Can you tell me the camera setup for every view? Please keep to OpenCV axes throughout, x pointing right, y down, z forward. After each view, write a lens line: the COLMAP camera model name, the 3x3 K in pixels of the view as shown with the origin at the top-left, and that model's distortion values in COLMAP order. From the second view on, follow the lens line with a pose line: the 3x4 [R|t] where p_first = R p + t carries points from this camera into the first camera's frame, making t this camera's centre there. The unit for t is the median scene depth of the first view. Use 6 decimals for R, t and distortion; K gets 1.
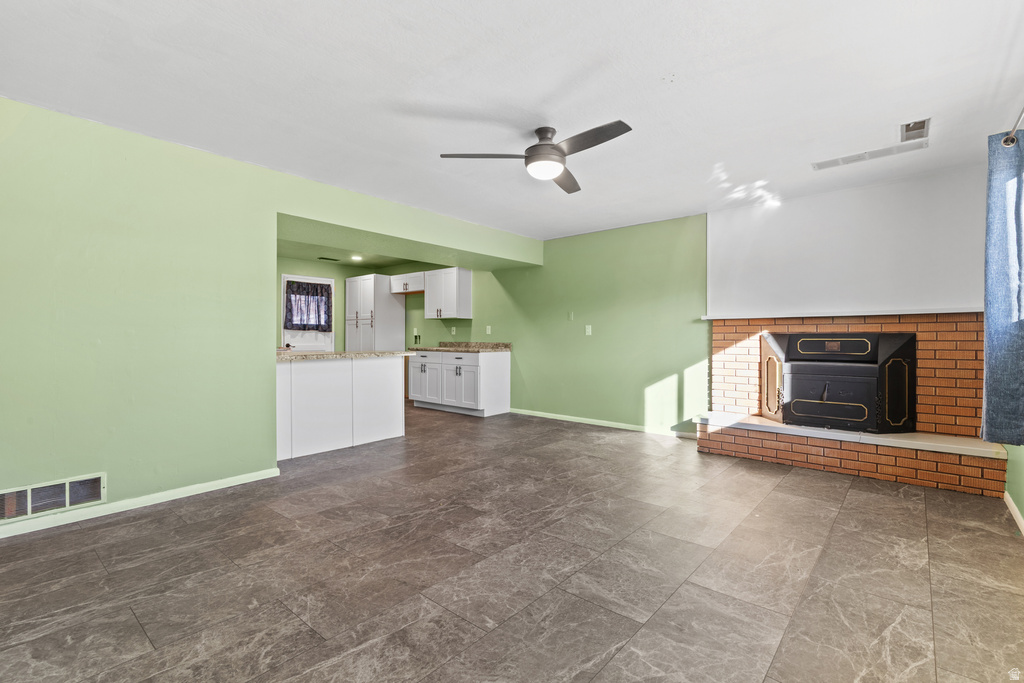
lens RADIAL K [[463.5, 0, 509.5], [0, 463.5, 343.6], [0, 0, 1]] dist [0.011607, -0.001378]
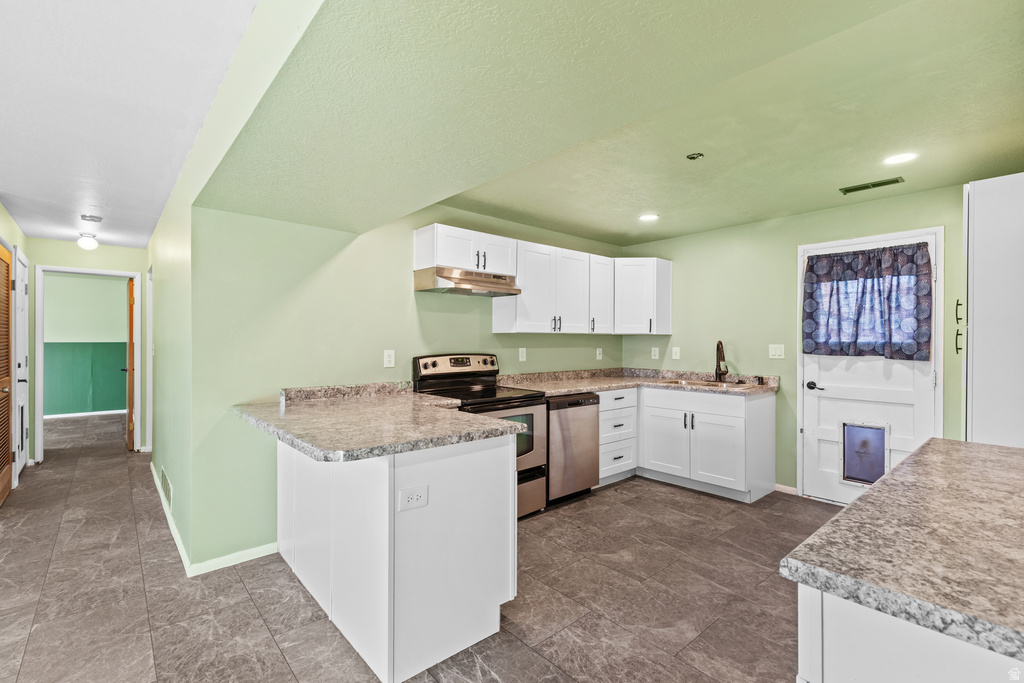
lens RADIAL K [[463.5, 0, 514.0], [0, 463.5, 342.5], [0, 0, 1]] dist [0.011607, -0.001378]
pose [[-0.138486, -0.000879, -0.990364, 0.168743], [-0.014646, 0.999892, 0.001160, -0.098684], [0.990256, 0.014666, -0.138484, 1.934219]]
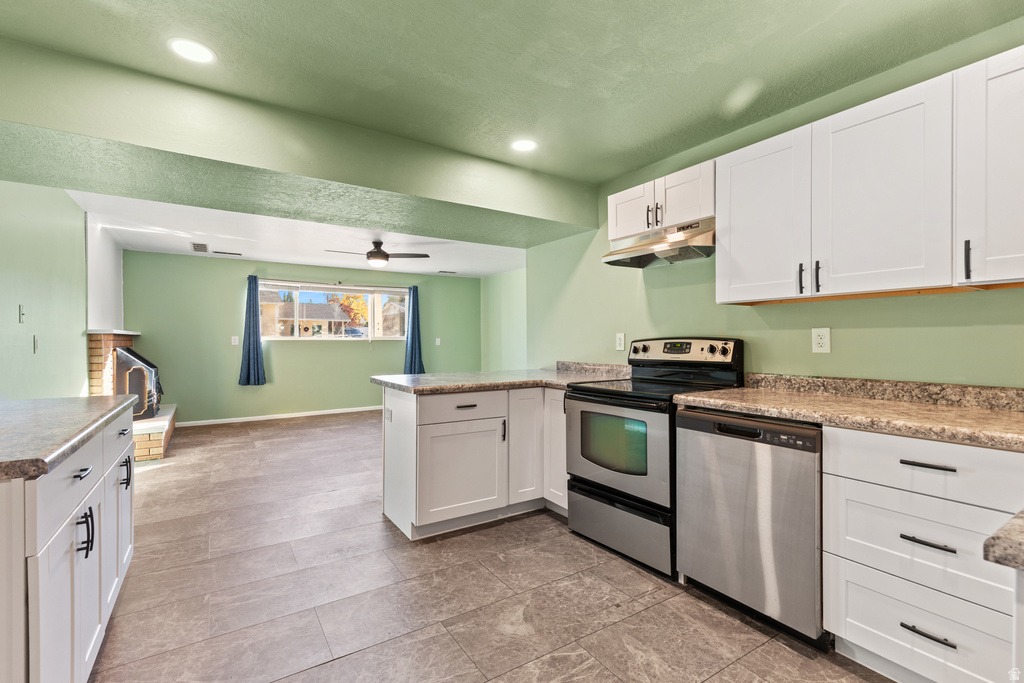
lens RADIAL K [[463.5, 0, 513.7], [0, 463.5, 343.3], [0, 0, 1]] dist [0.011607, -0.001378]
pose [[-0.960985, -0.002905, 0.276585, -0.923763], [0.002833, 0.999789, 0.020344, -0.074154], [-0.276586, 0.020334, -0.960774, 2.612546]]
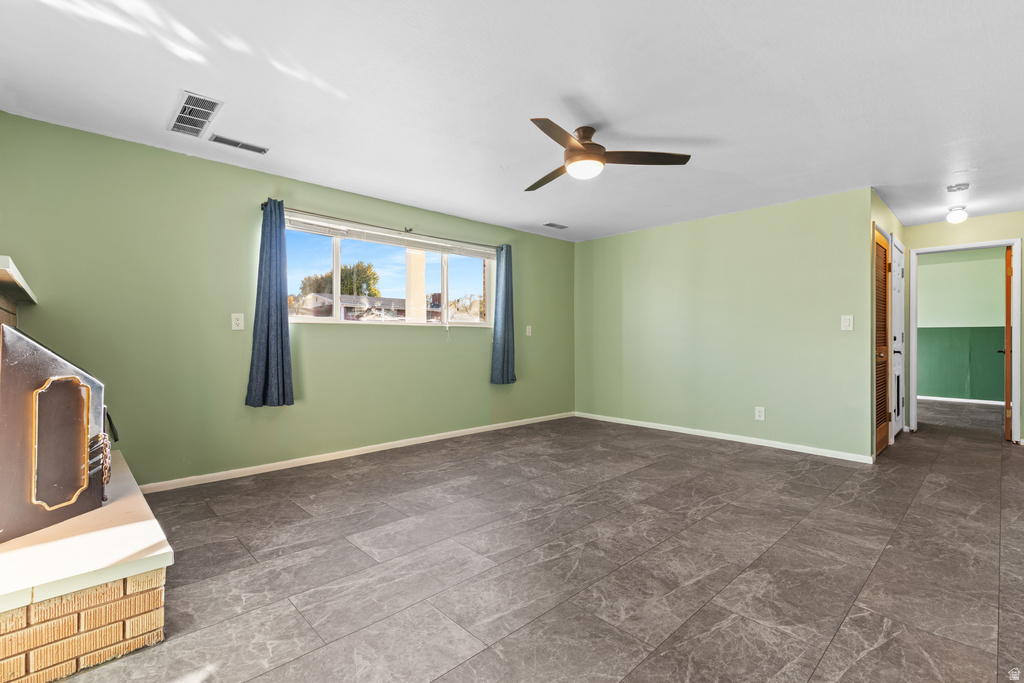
lens RADIAL K [[463.5, 0, 515.0], [0, 463.5, 339.2], [0, 0, 1]] dist [0.011607, -0.001378]
pose [[-0.996256, -0.004282, 0.086348, 0.137267], [-0.002888, 0.999864, 0.016258, -0.024278], [-0.086406, 0.015948, -0.996132, 1.974594]]
